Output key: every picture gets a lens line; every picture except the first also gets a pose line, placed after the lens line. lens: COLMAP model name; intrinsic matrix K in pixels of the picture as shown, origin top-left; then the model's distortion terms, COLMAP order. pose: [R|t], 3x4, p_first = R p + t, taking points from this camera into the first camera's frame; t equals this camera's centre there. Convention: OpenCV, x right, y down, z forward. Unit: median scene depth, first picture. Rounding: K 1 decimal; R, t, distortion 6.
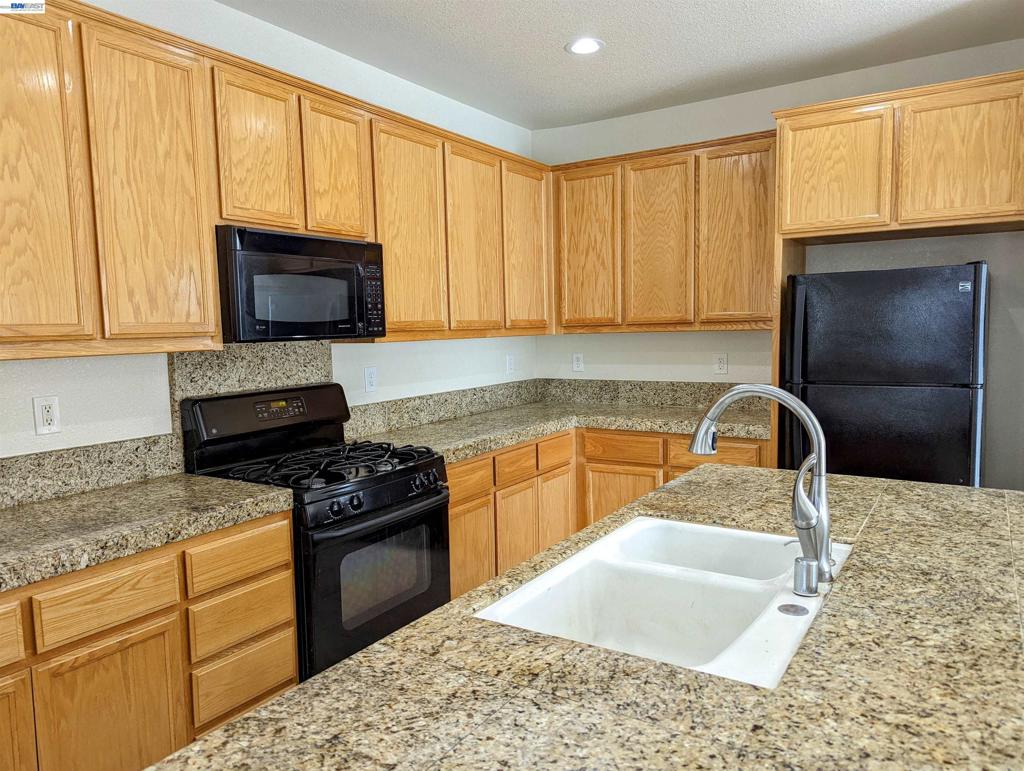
lens RADIAL K [[725.1, 0, 512.7], [0, 725.1, 391.6], [0, 0, 1]] dist [0.056155, -0.044560]
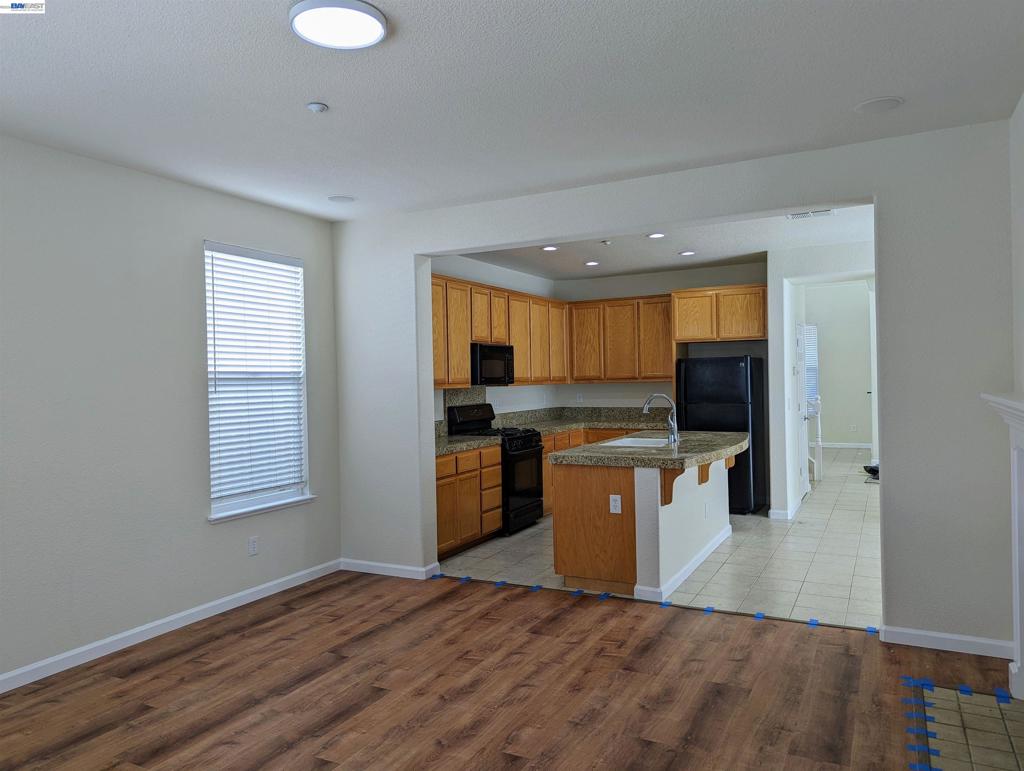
lens RADIAL K [[725.1, 0, 510.5], [0, 725.1, 386.0], [0, 0, 1]] dist [0.056155, -0.044560]
pose [[0.996535, 0.001824, 0.083149, -0.403038], [0.005182, 0.996455, -0.083972, 0.139927], [-0.083008, 0.084112, 0.992993, -1.444193]]
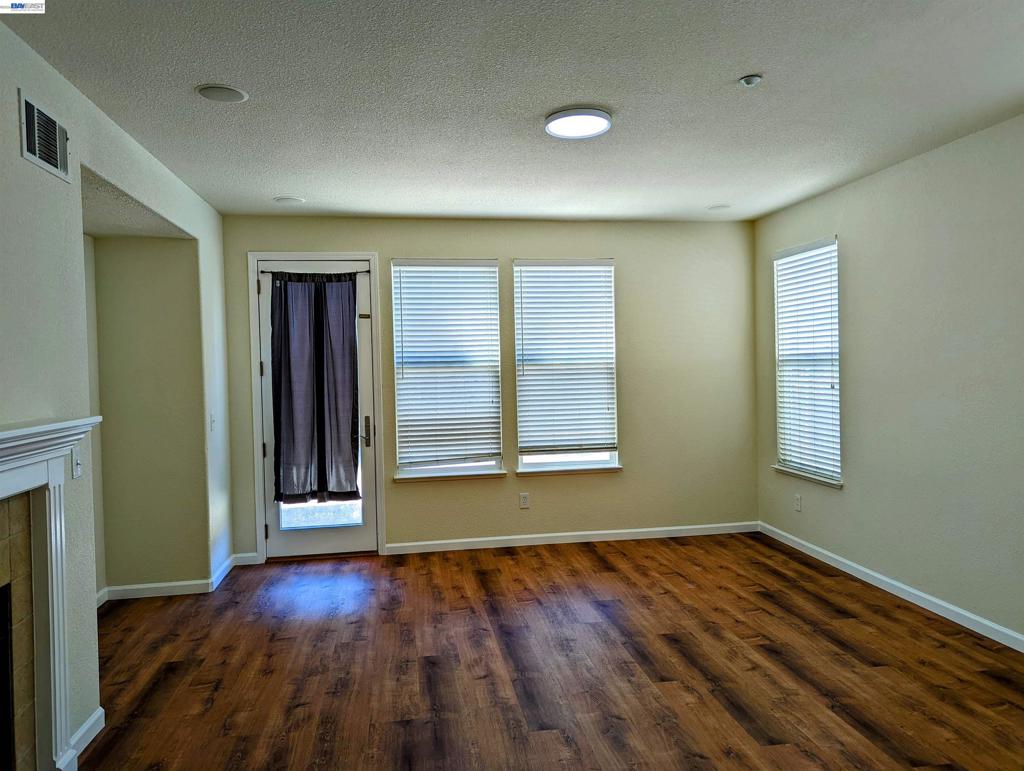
lens RADIAL K [[725.1, 0, 514.1], [0, 725.1, 377.3], [0, 0, 1]] dist [0.056155, -0.044560]
pose [[-0.746390, 0.050232, -0.663611, 0.364201], [-0.023683, 0.994511, 0.101917, -0.046629], [0.665088, 0.091786, -0.741103, 0.226259]]
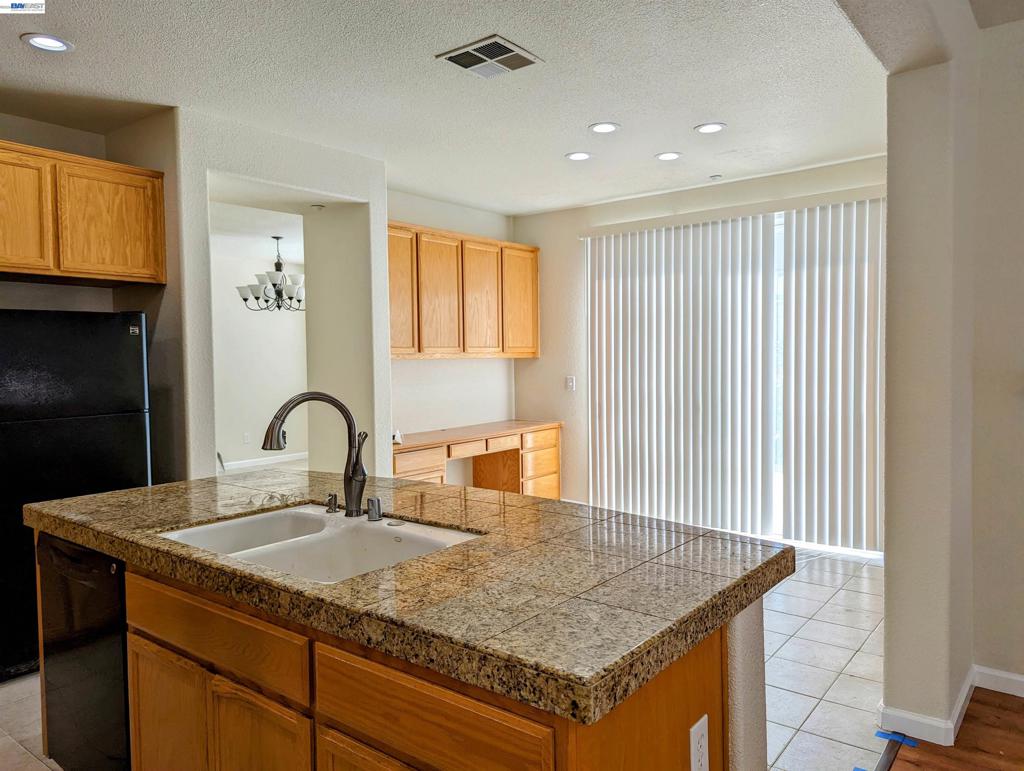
lens RADIAL K [[725.1, 0, 516.8], [0, 725.1, 389.4], [0, 0, 1]] dist [0.056155, -0.044560]
pose [[0.102714, -0.027673, 0.994326, -0.535414], [0.105089, 0.994321, 0.016817, 0.001554], [-0.989144, 0.102766, 0.105038, 0.242804]]
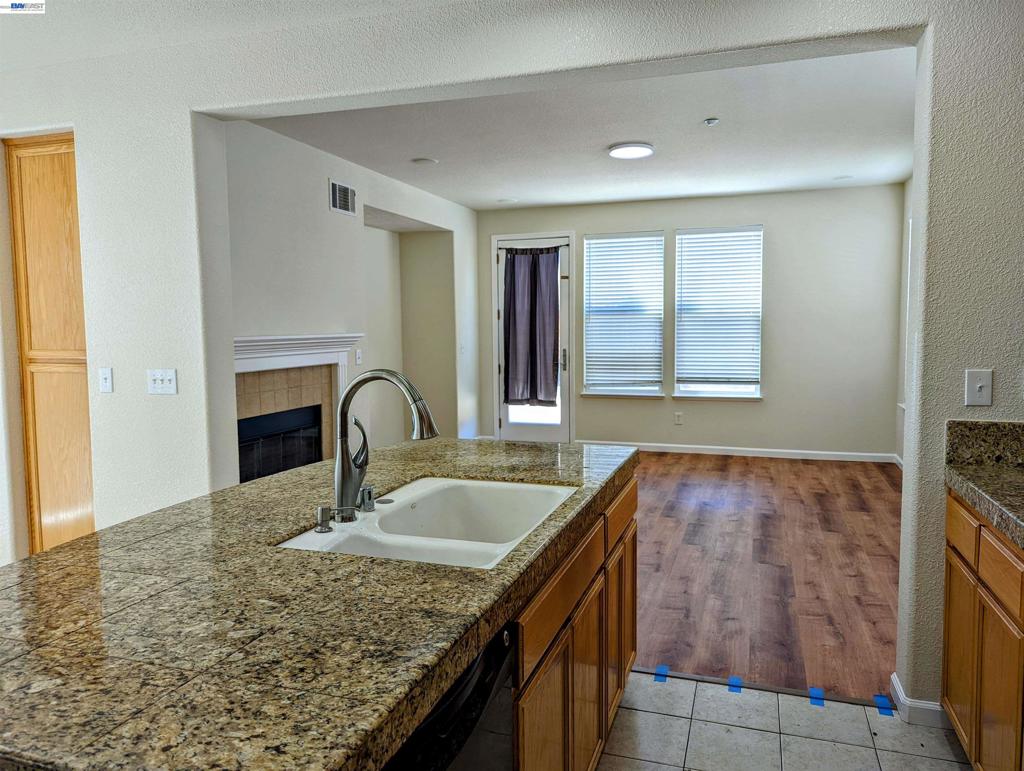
lens RADIAL K [[725.1, 0, 510.9], [0, 725.1, 391.5], [0, 0, 1]] dist [0.056155, -0.044560]
pose [[-0.971473, 0.053901, -0.230944, 0.210726], [0.009252, 0.981701, 0.190205, -0.101012], [0.236970, 0.182643, -0.954194, 1.127408]]
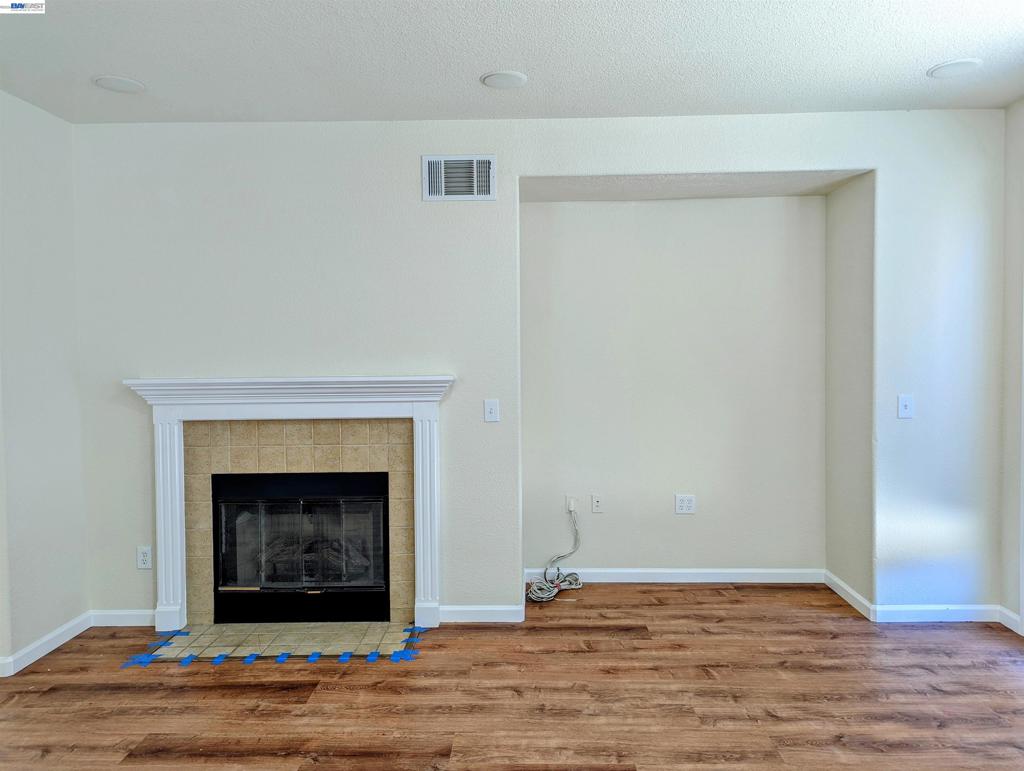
lens RADIAL K [[725.1, 0, 522.3], [0, 725.1, 380.7], [0, 0, 1]] dist [0.056155, -0.044560]
pose [[-0.517030, -0.008261, 0.855927, -1.010554], [0.105361, 0.991735, 0.073216, 0.037812], [-0.849458, 0.128036, -0.511886, -0.279480]]
